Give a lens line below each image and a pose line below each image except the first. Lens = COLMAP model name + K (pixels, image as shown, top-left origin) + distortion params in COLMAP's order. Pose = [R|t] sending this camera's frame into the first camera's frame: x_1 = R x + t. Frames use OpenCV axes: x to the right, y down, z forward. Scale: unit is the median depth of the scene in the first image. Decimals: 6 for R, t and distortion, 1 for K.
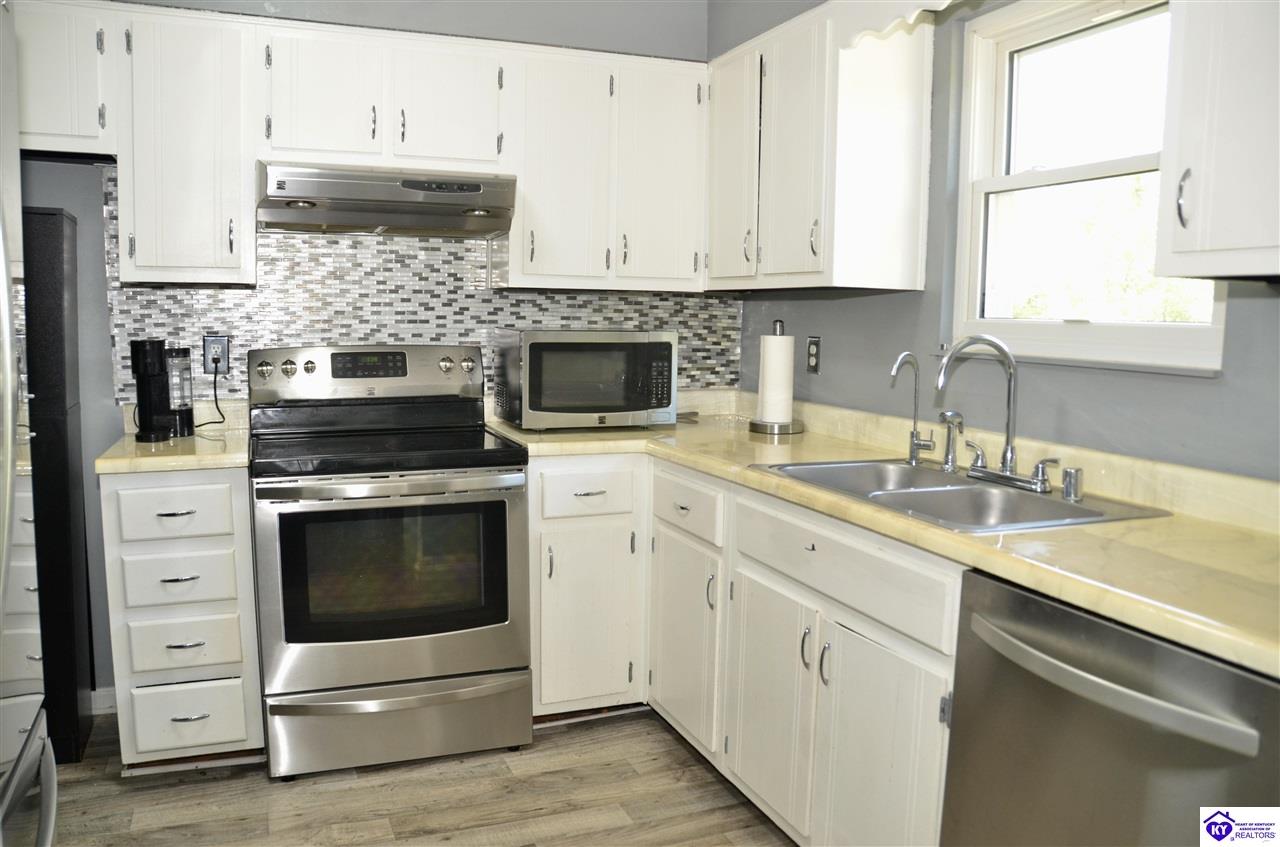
lens RADIAL K [[1003.6, 0, 634.4], [0, 1003.6, 417.7], [0, 0, 1]] dist [-0.077462, 0.009768]
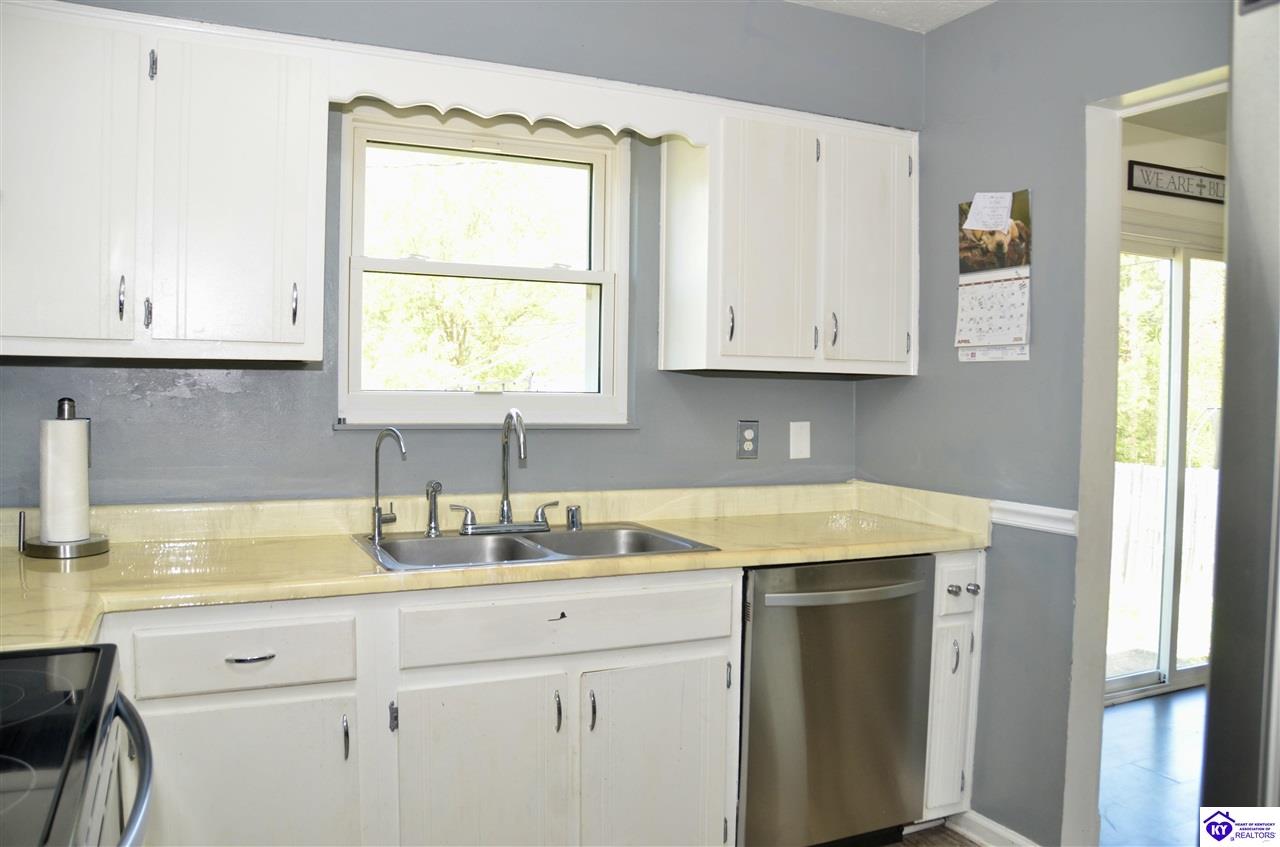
lens RADIAL K [[1003.6, 0, 633.3], [0, 1003.6, 427.5], [0, 0, 1]] dist [-0.077462, 0.009768]
pose [[-0.030880, -0.041321, 0.998669, -0.751597], [0.100443, 0.993959, 0.044232, -0.088852], [-0.994463, 0.101675, -0.026543, 0.839400]]
